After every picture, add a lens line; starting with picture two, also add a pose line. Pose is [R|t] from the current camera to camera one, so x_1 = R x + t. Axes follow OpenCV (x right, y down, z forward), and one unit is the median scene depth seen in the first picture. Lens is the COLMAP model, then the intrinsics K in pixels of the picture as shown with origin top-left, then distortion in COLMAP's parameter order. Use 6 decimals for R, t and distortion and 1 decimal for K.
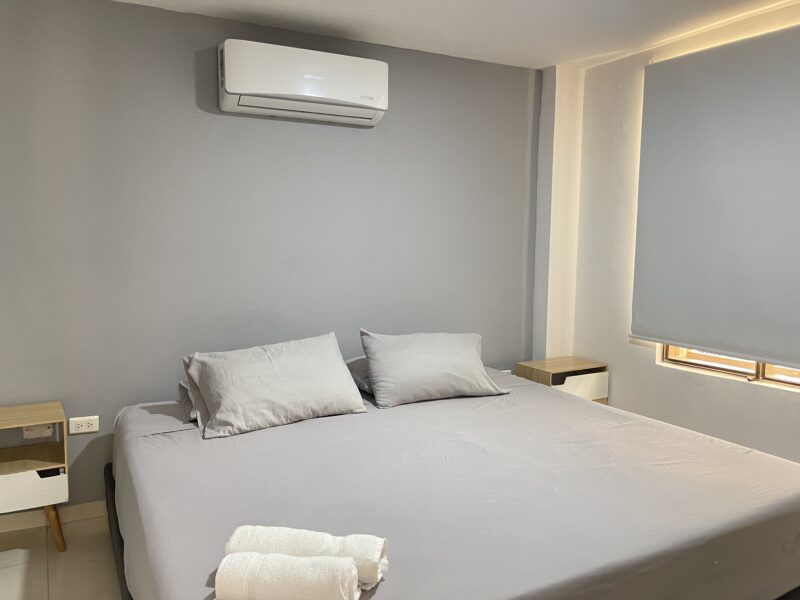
lens RADIAL K [[598.9, 0, 400.0], [0, 598.9, 300.0], [0, 0, 1]] dist [0.002147, 0.000836]
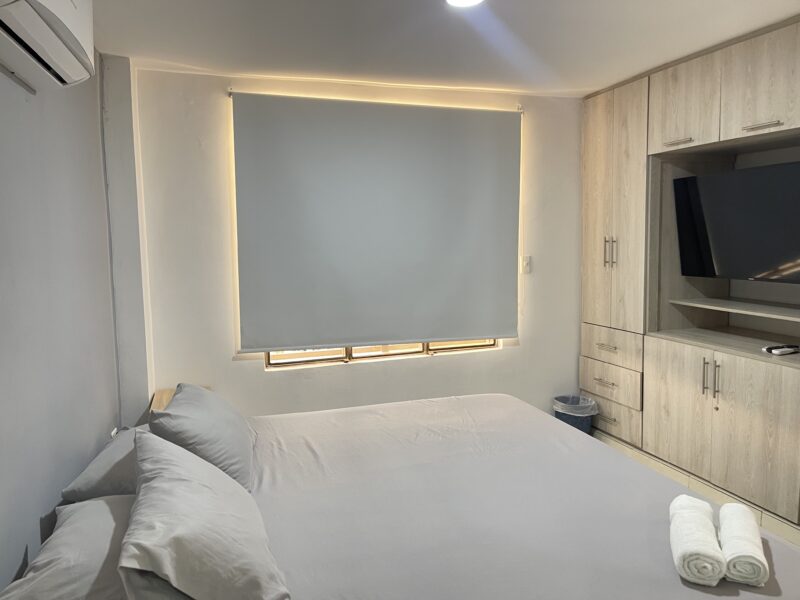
lens RADIAL K [[598.9, 0, 400.0], [0, 598.9, 300.0], [0, 0, 1]] dist [0.002147, 0.000836]
pose [[0.182792, -0.105607, 0.977463, -0.586112], [0.110209, 0.990149, 0.086368, -0.089622], [-0.976955, 0.091938, 0.192630, 0.538313]]
